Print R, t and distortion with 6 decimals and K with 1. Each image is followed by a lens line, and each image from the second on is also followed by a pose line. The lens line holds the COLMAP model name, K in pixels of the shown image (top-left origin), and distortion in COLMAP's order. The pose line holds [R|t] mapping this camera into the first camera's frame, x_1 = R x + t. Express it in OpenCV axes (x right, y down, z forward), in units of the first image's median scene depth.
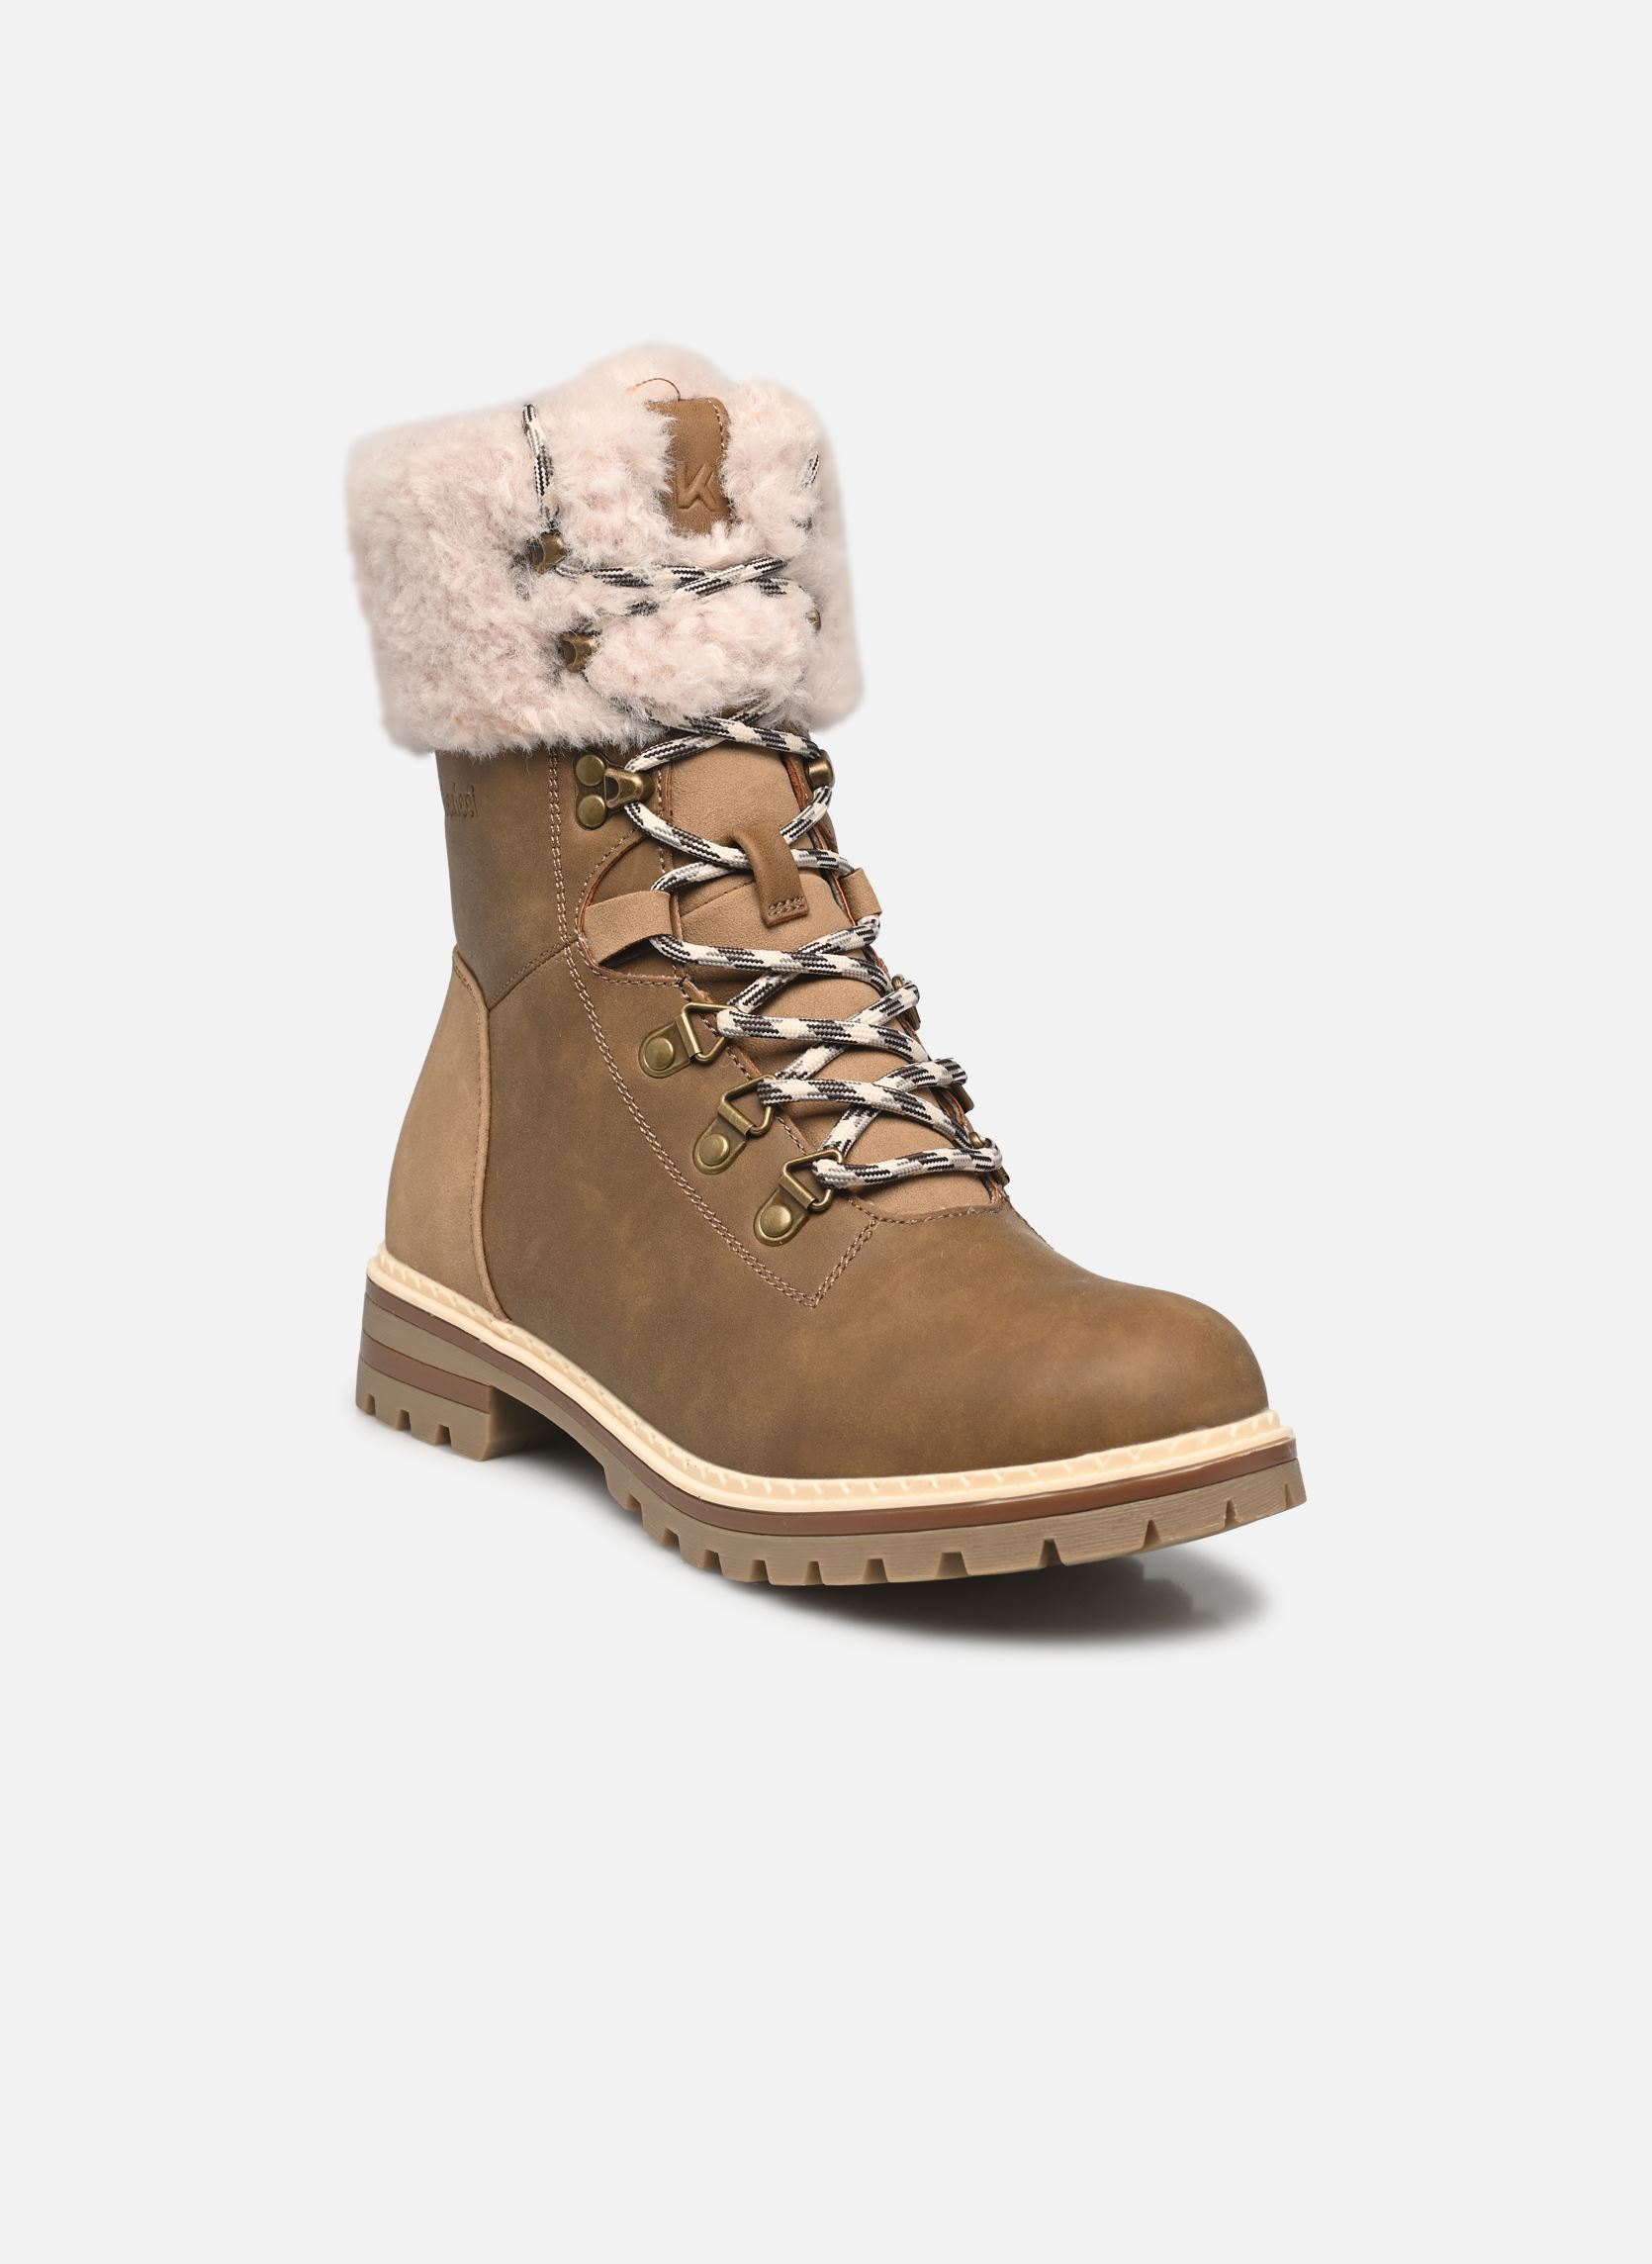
lens RADIAL K [[7122.1, 0, 824.3], [0, 7122.1, 1134.9], [0, 0, 1]] dist [-0.667661, 0.000000]
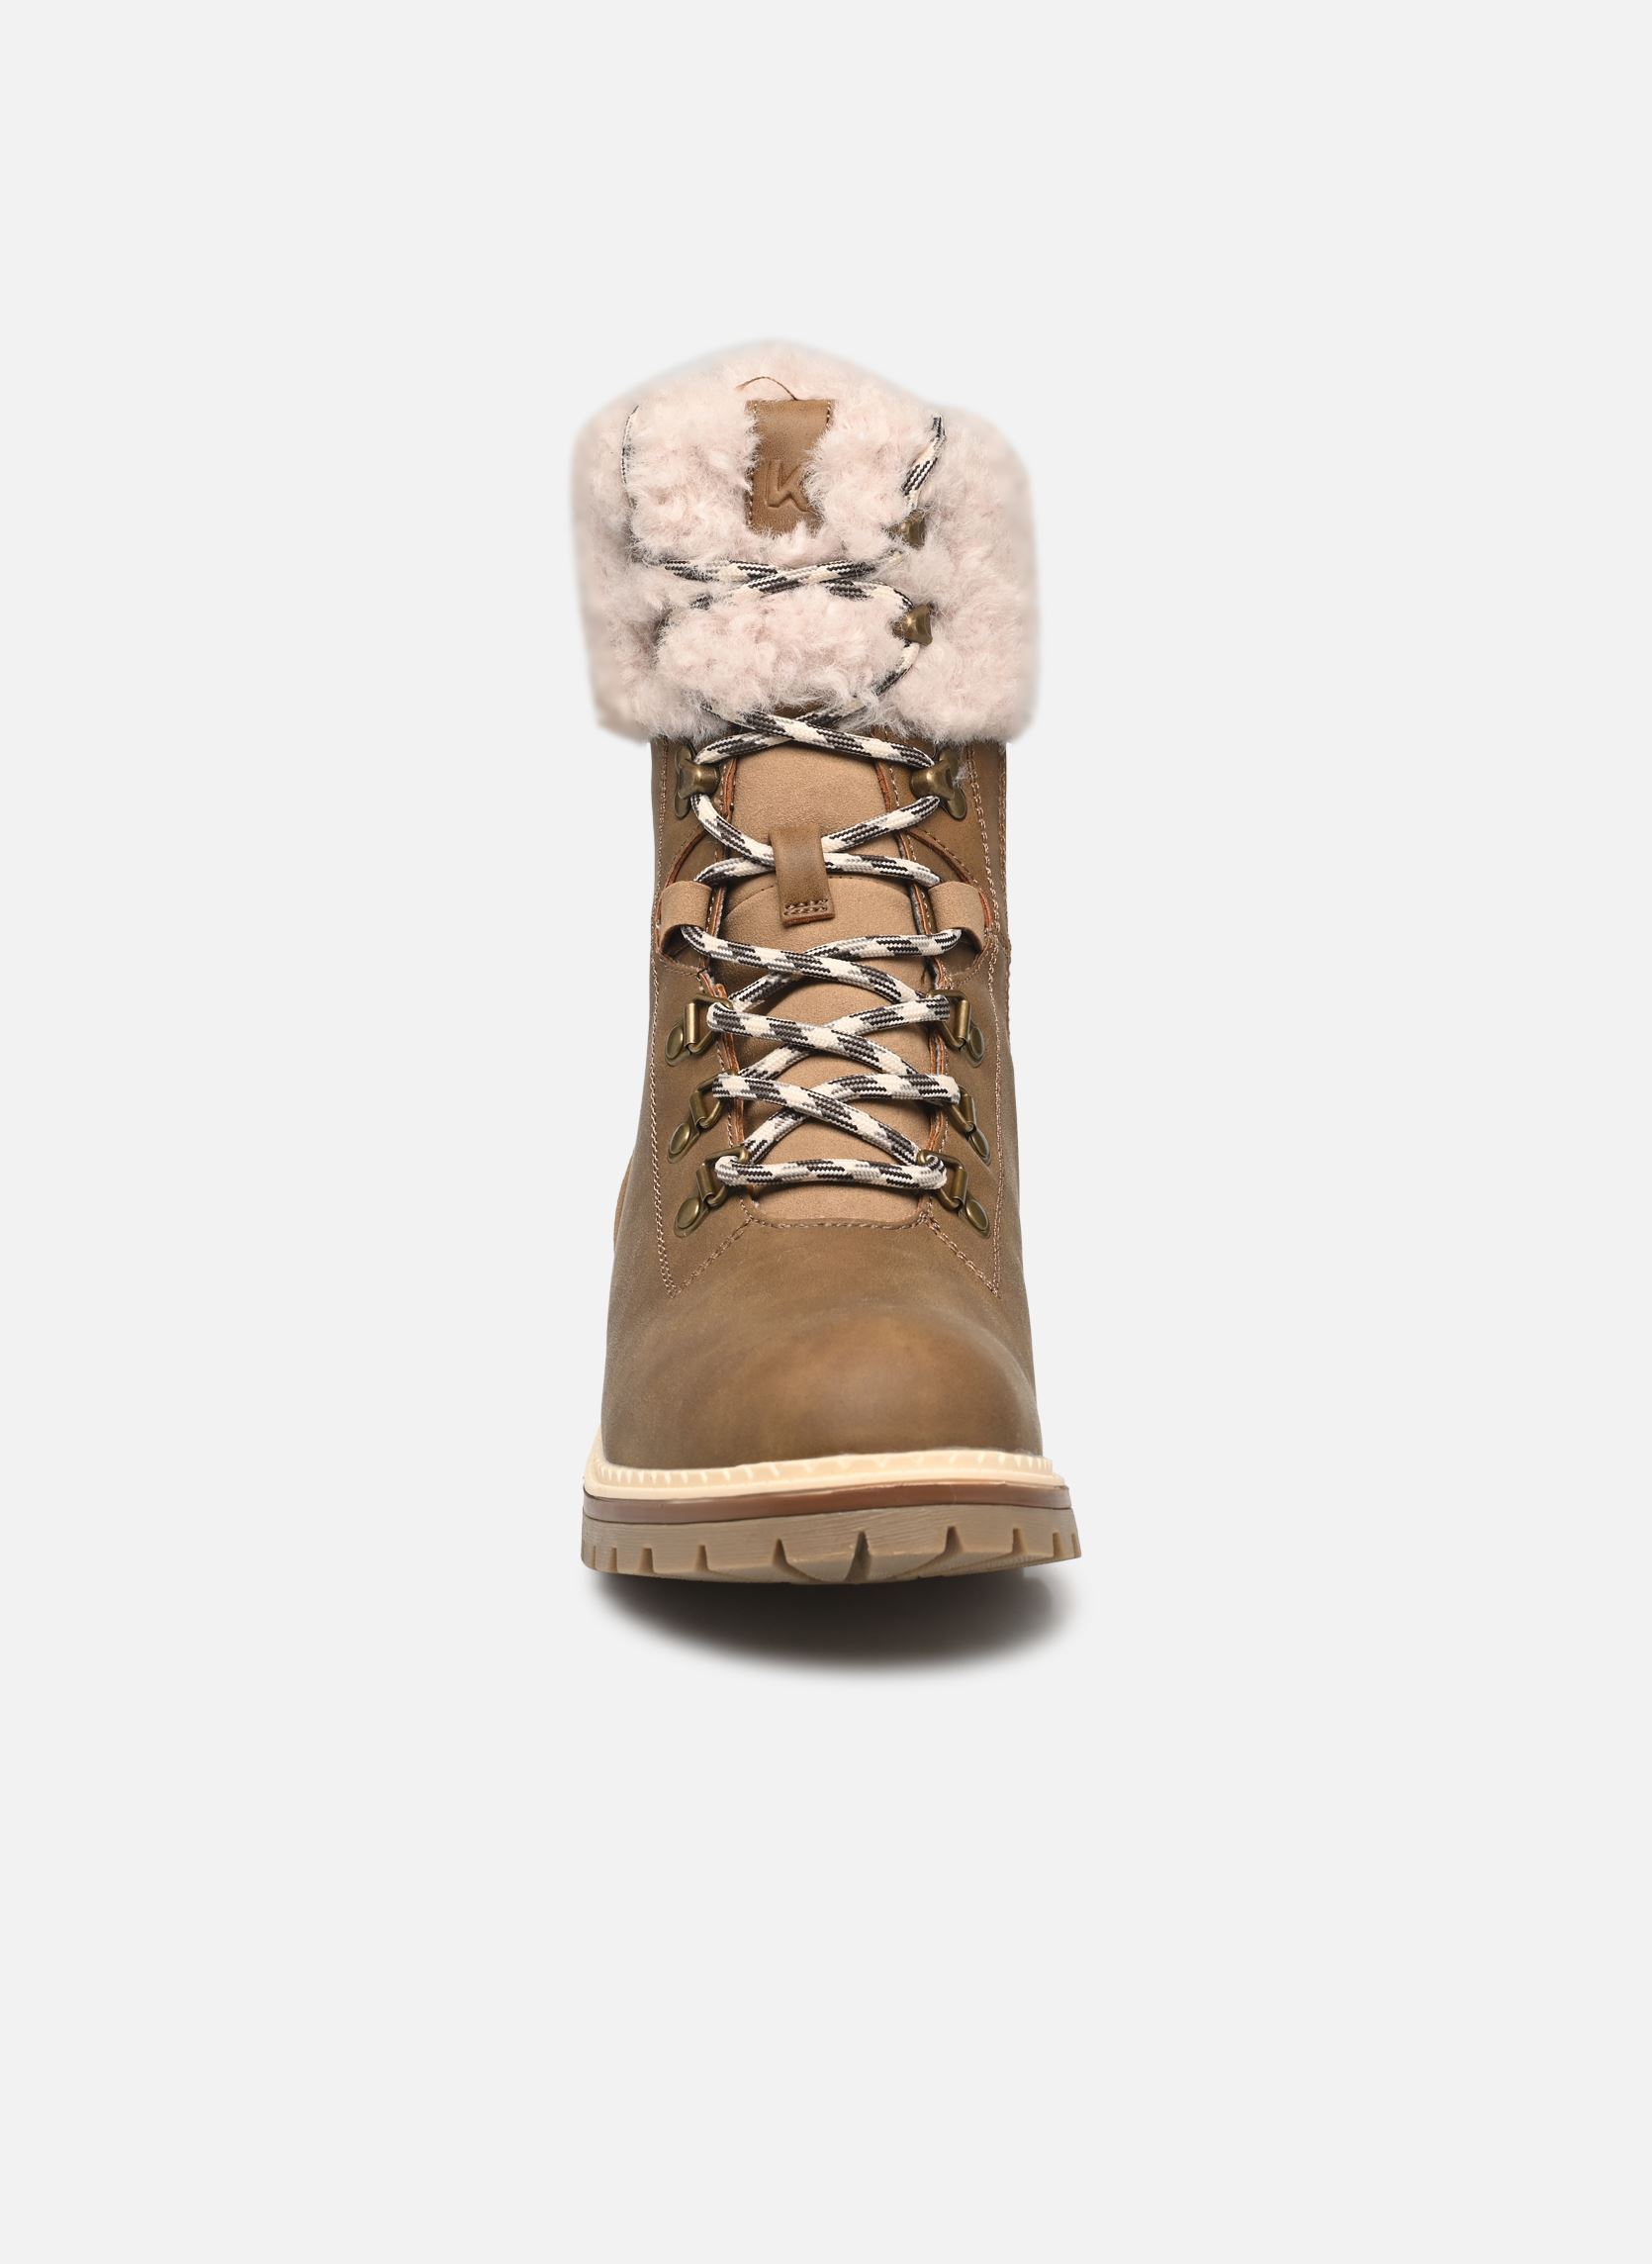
lens RADIAL K [[7122.1, 0, 827.6], [0, 7122.1, 1130.2], [0, 0, 1]] dist [-0.667661, 0.000000]
pose [[0.813648, 0.091538, -0.574106, 0.573150], [-0.102838, 0.994615, 0.012839, -0.014191], [0.572190, 0.048594, 0.818680, 0.186212]]
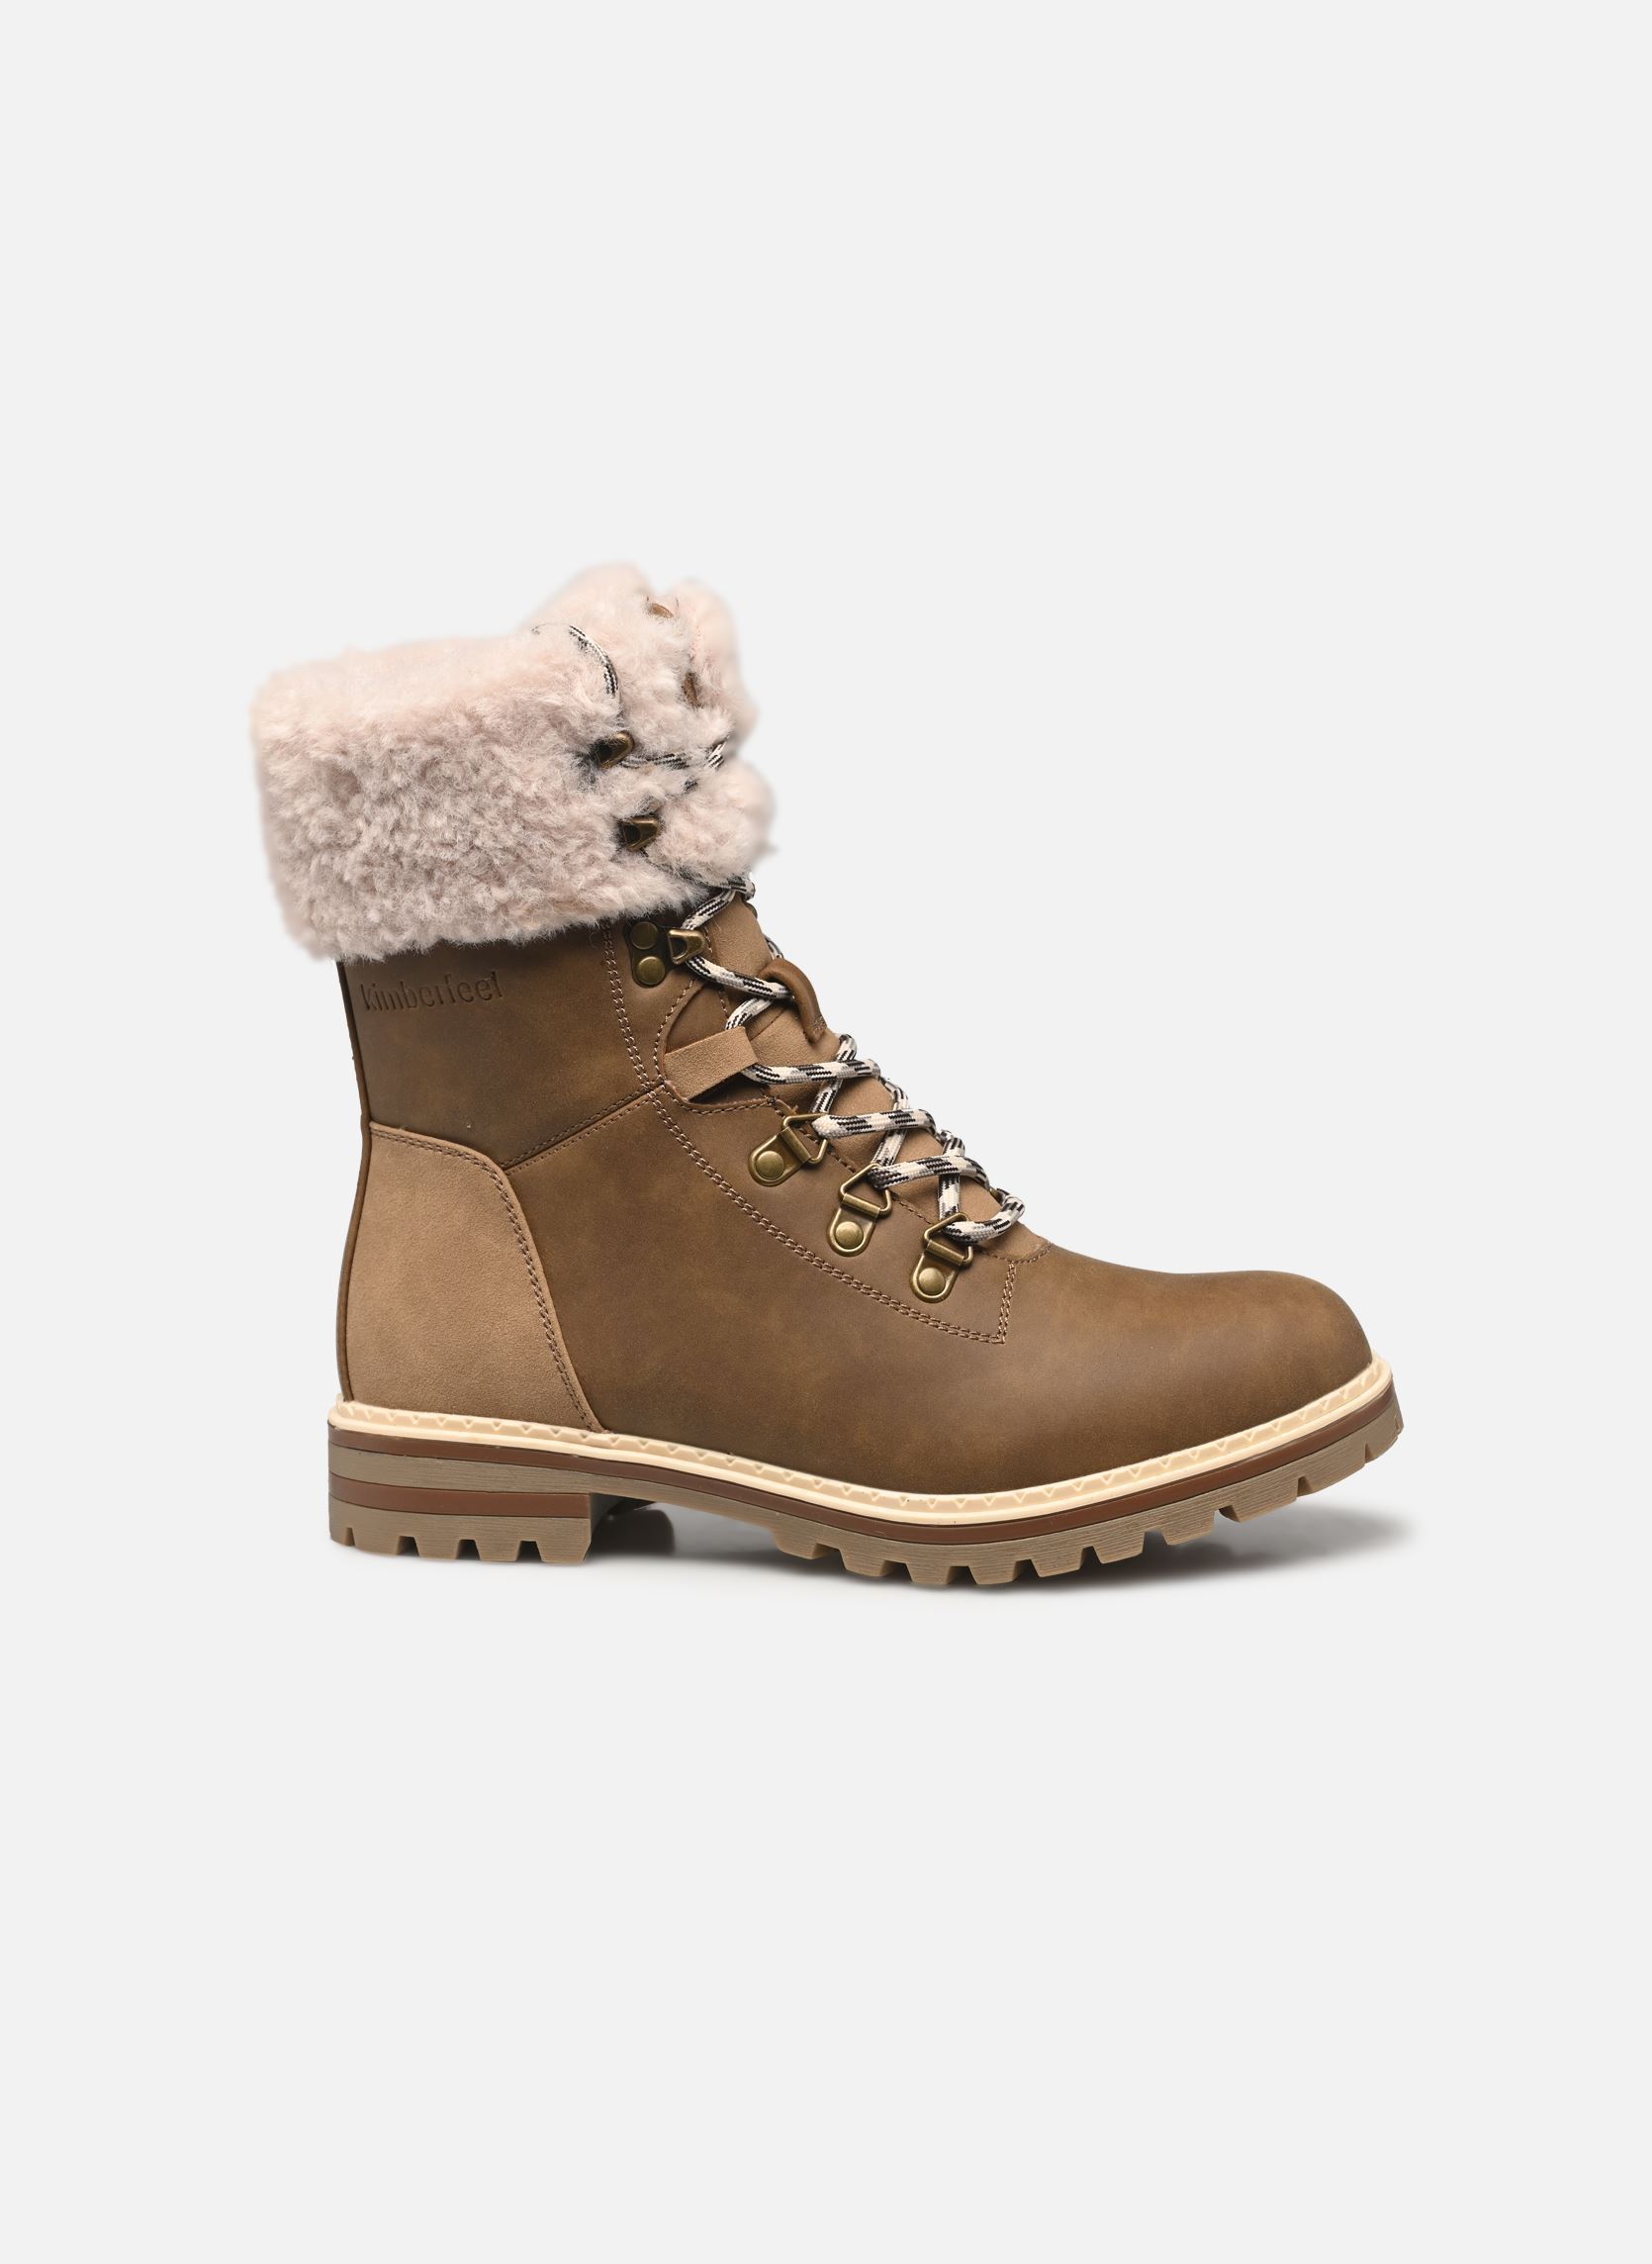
lens RADIAL K [[7122.1, 0, 826.7], [0, 7122.1, 1131.2], [0, 0, 1]] dist [-0.667661, 0.000000]
pose [[0.753781, -0.159144, 0.637564, -0.750145], [0.180602, 0.983040, 0.031857, -0.051905], [-0.631821, 0.091132, 0.769738, 0.103408]]
